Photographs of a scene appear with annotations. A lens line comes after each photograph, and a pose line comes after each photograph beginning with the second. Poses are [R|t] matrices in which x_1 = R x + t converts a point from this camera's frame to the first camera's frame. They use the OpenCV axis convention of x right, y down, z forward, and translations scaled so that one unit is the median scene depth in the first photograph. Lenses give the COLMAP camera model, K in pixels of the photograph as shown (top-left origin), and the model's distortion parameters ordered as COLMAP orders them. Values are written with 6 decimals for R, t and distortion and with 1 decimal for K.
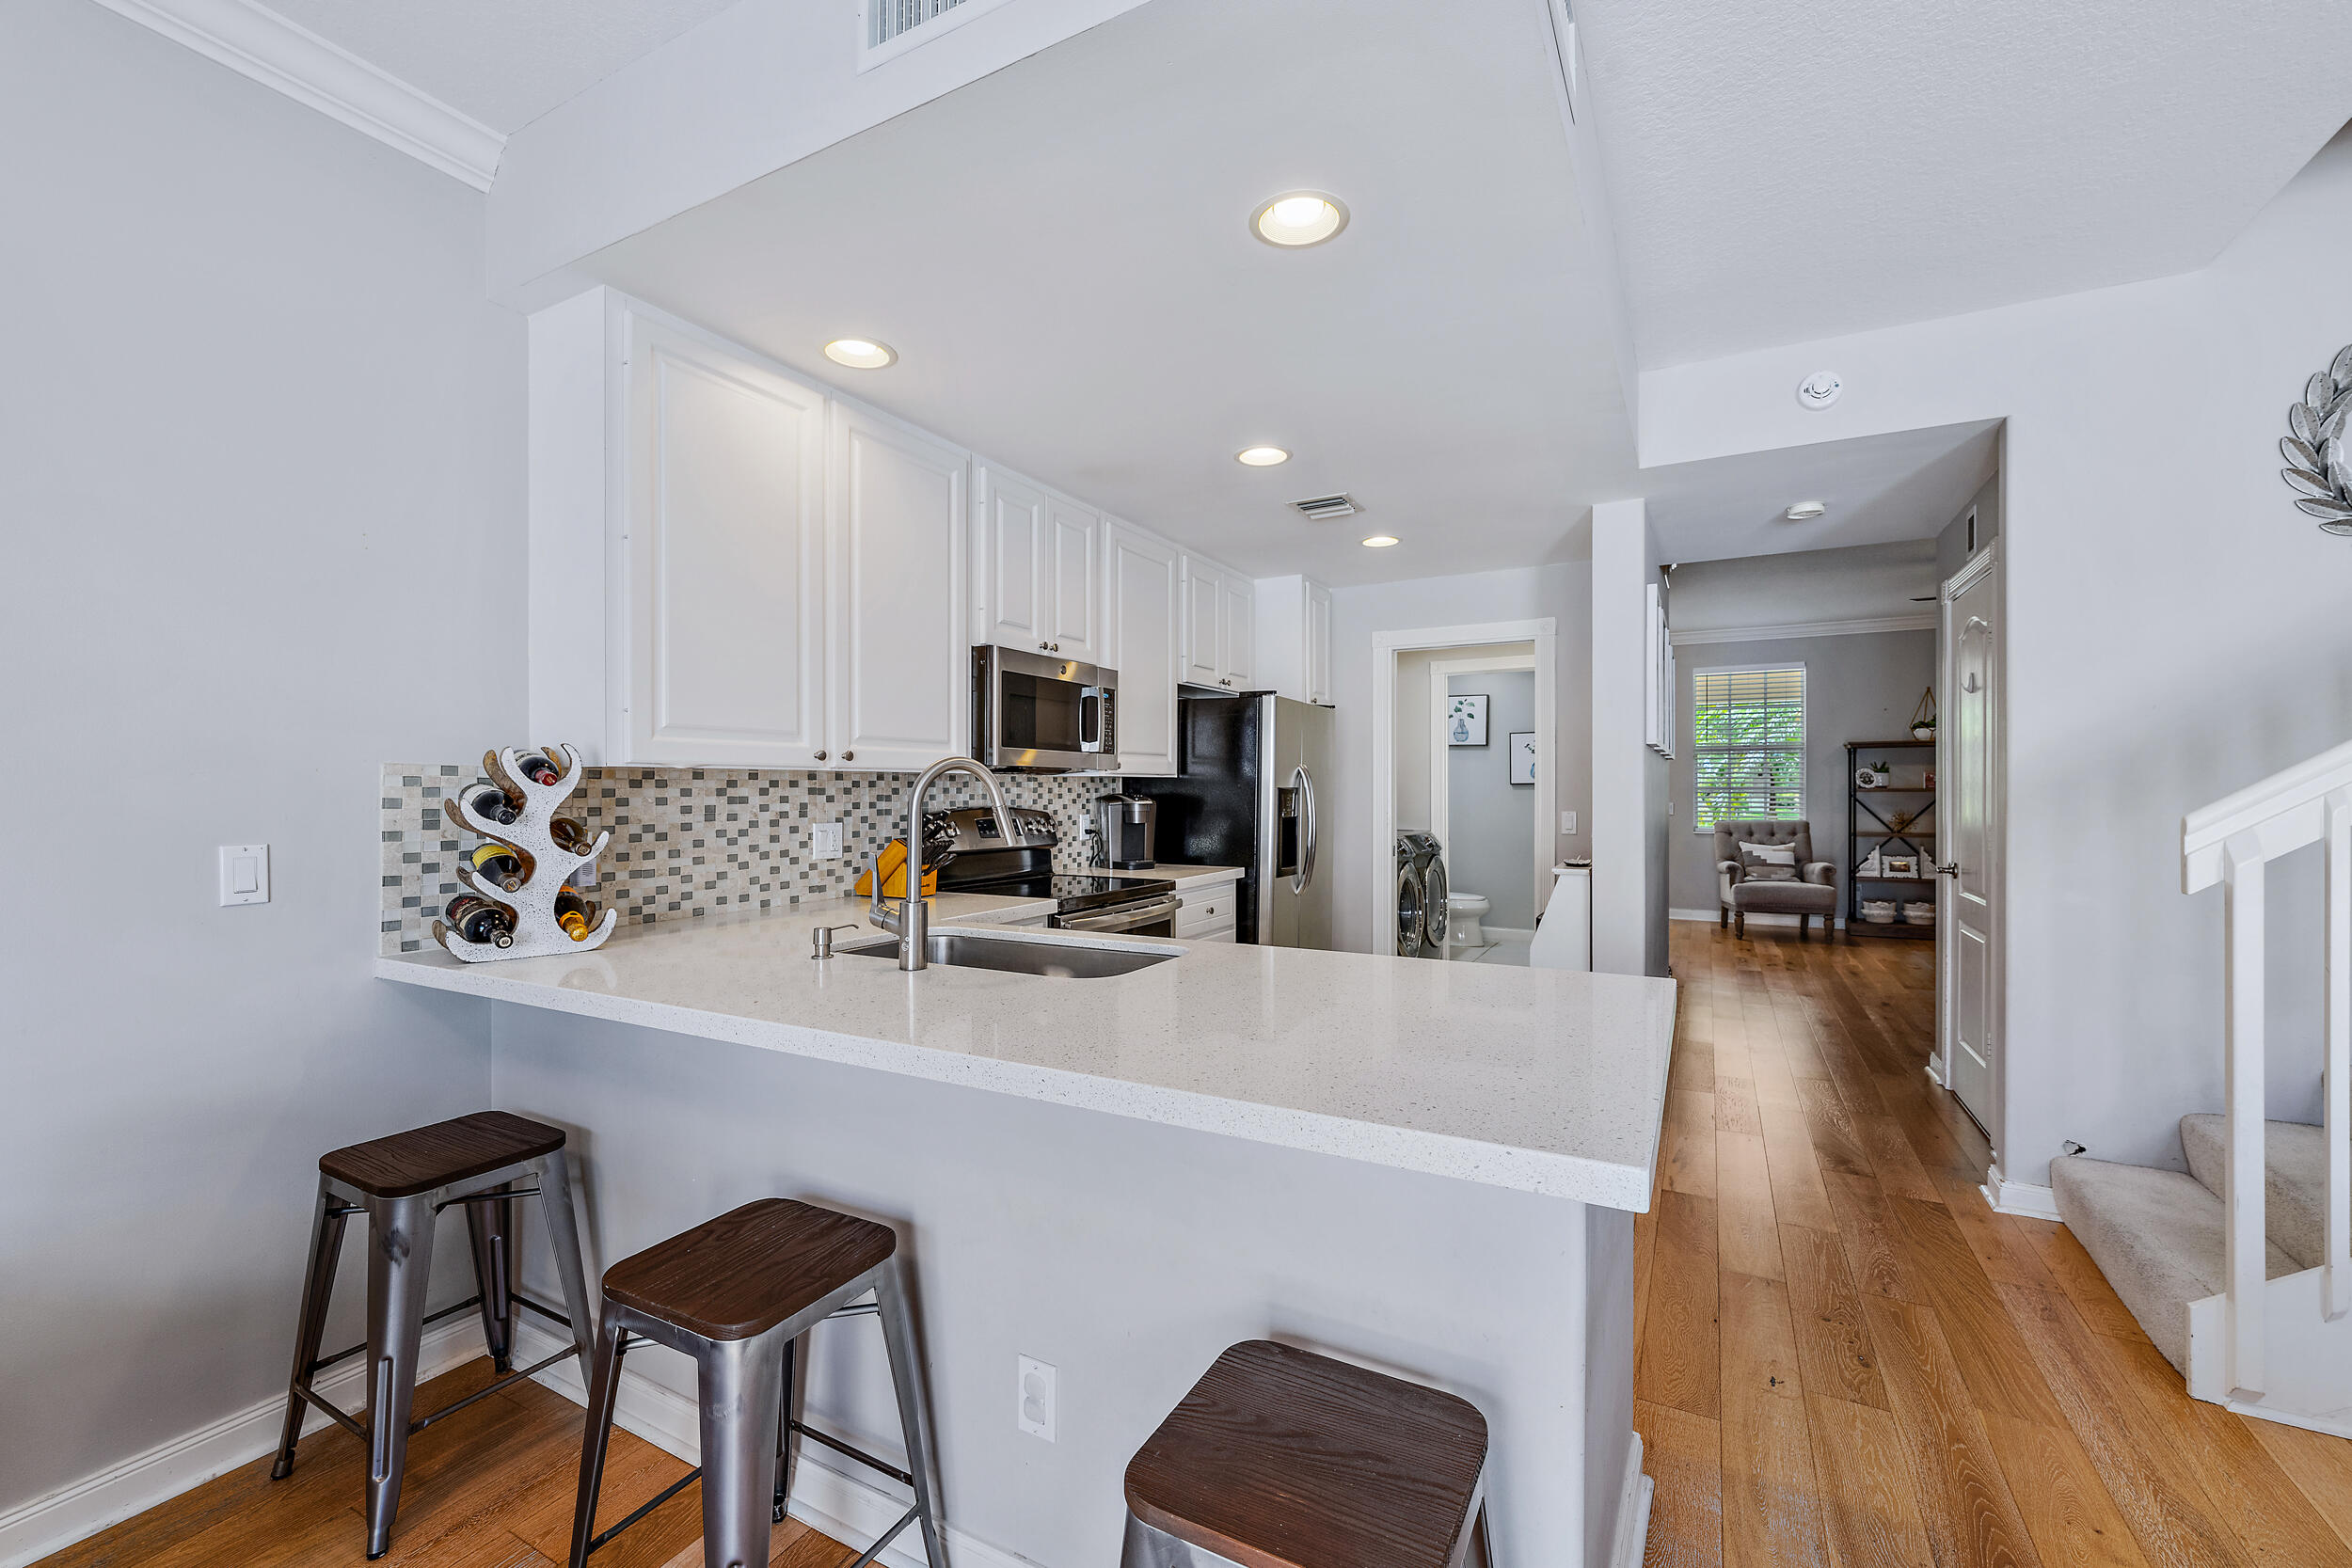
lens RADIAL K [[1037.2, 0, 1174.1], [0, 1037.2, 786.5], [0, 0, 1]] dist [-0.000144, -0.000042]
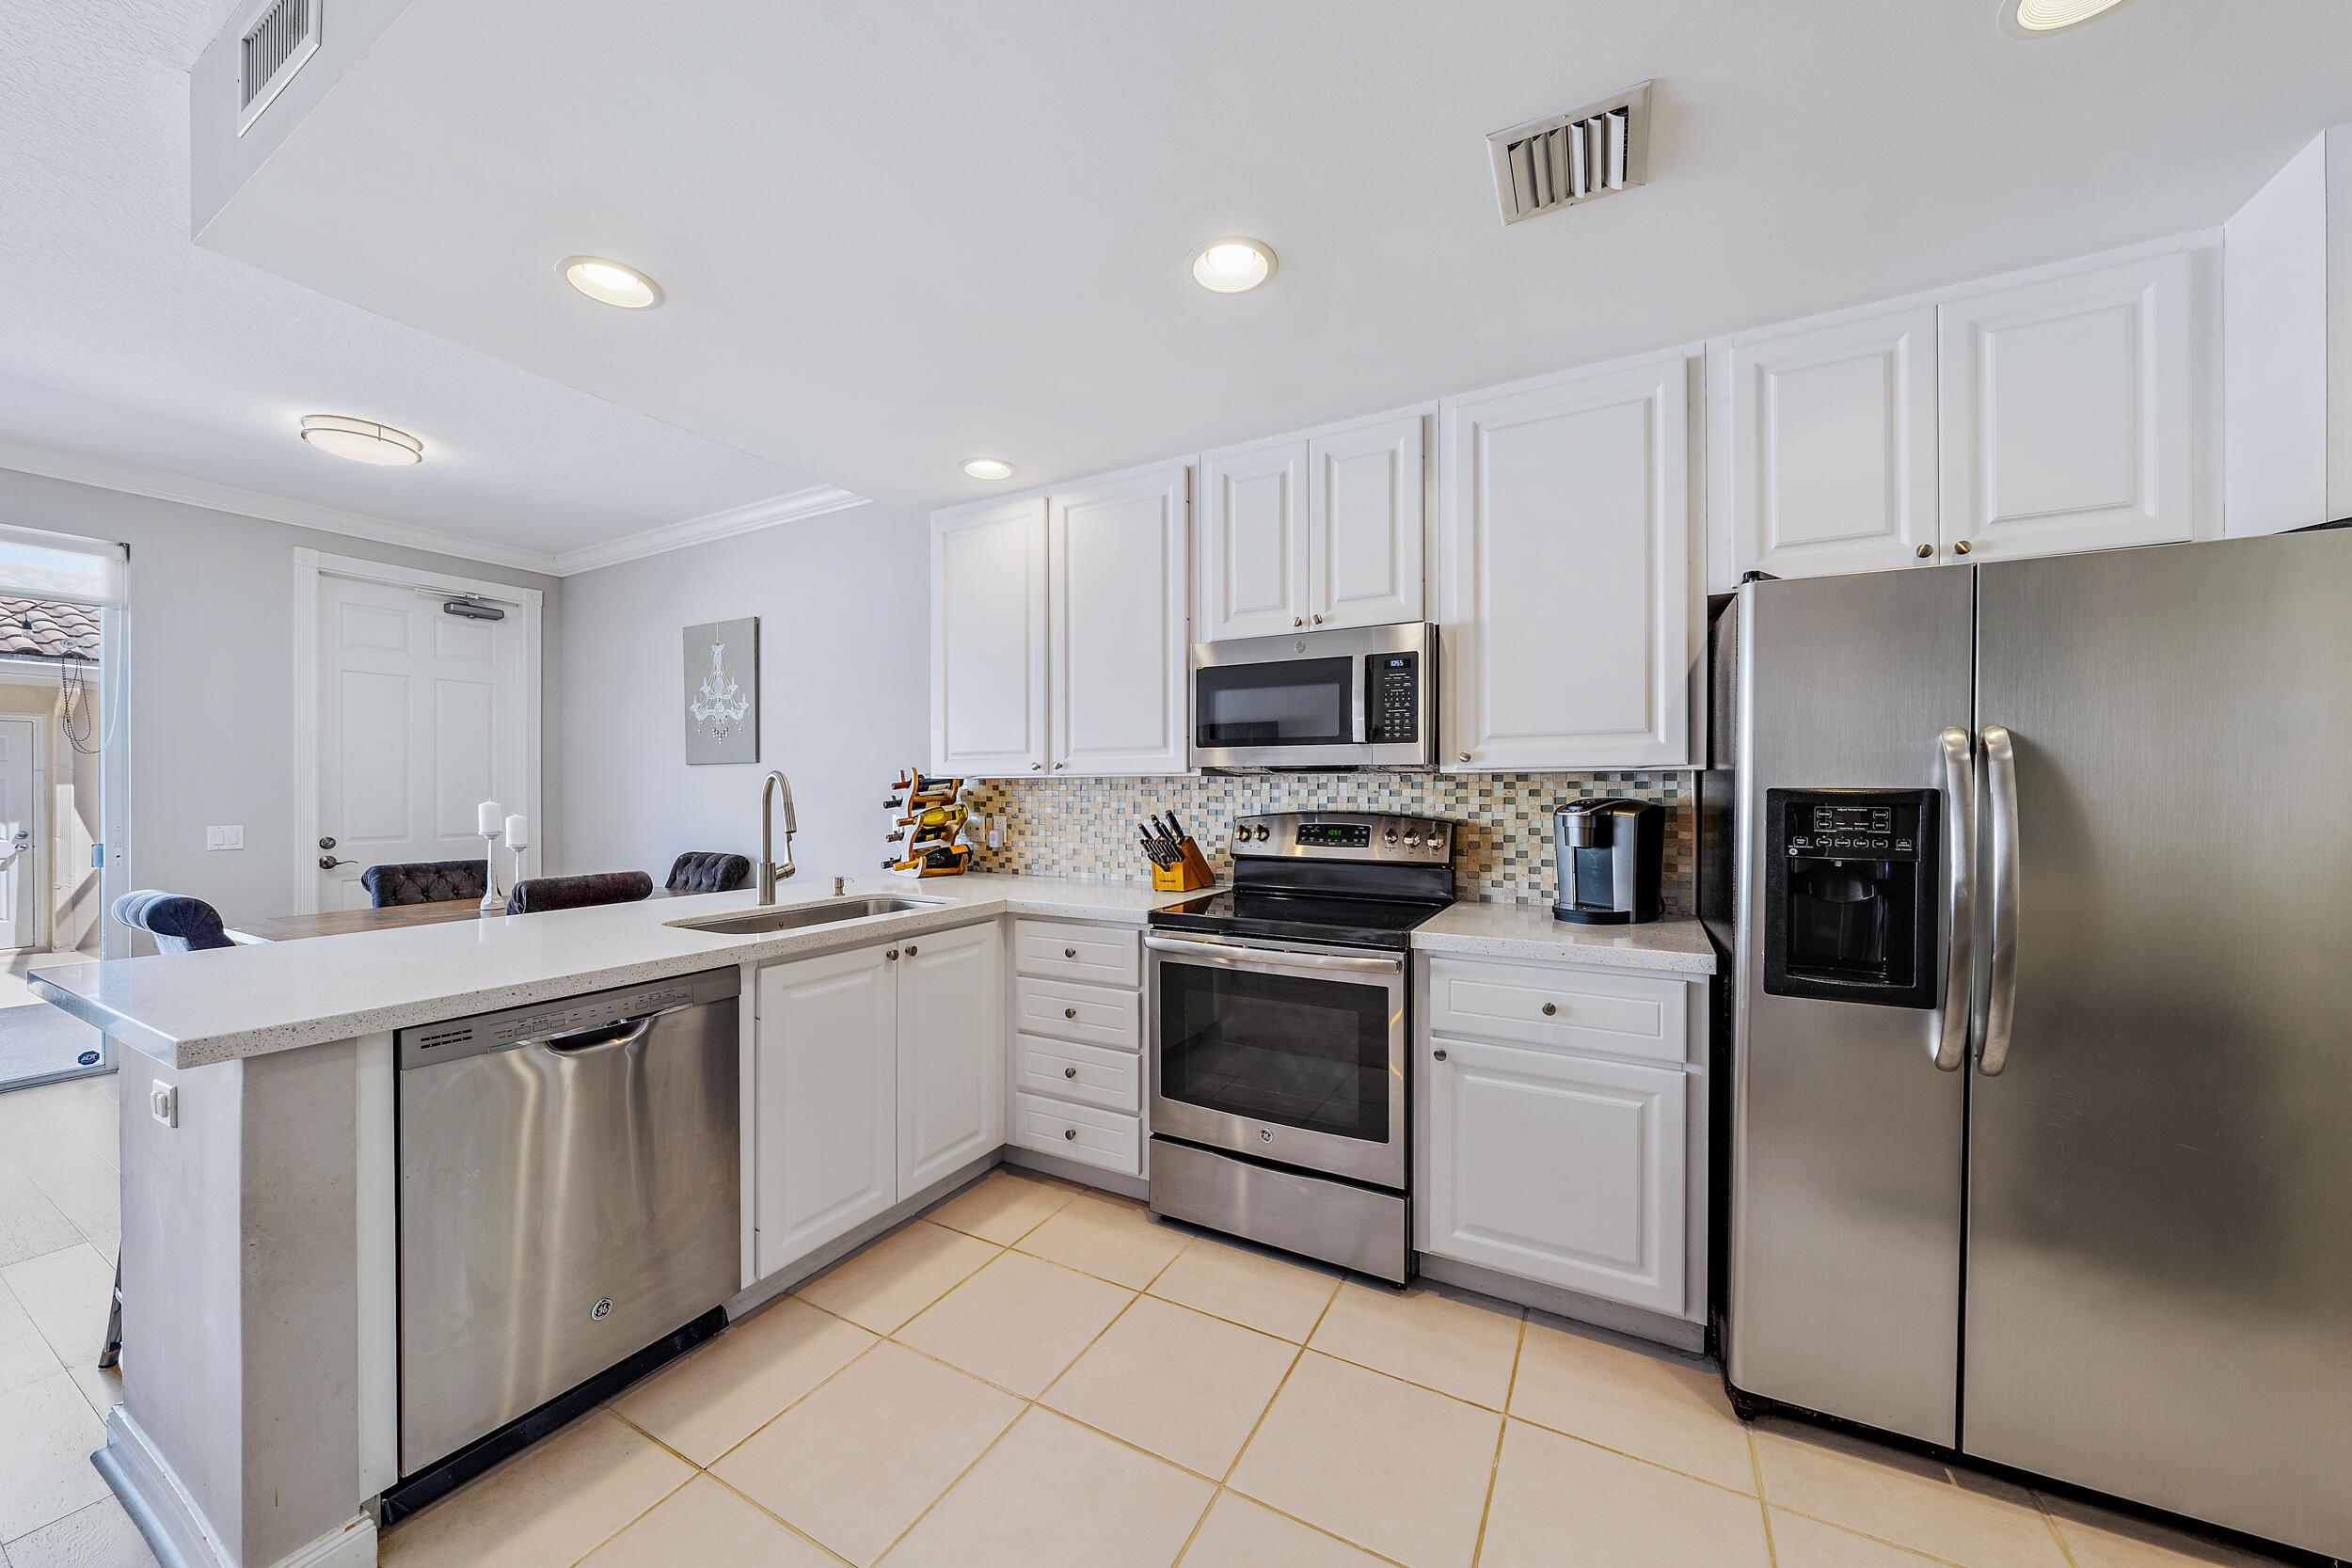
lens RADIAL K [[825.9, 0, 1171.6], [0, 825.9, 780.2], [0, 0, 1]] dist [-0.009279, -0.000255]
pose [[-0.015798, -0.012154, -0.999801, 0.587545], [0.002528, 0.999922, -0.012196, 0.001319], [0.999872, -0.002720, -0.015766, 0.962010]]
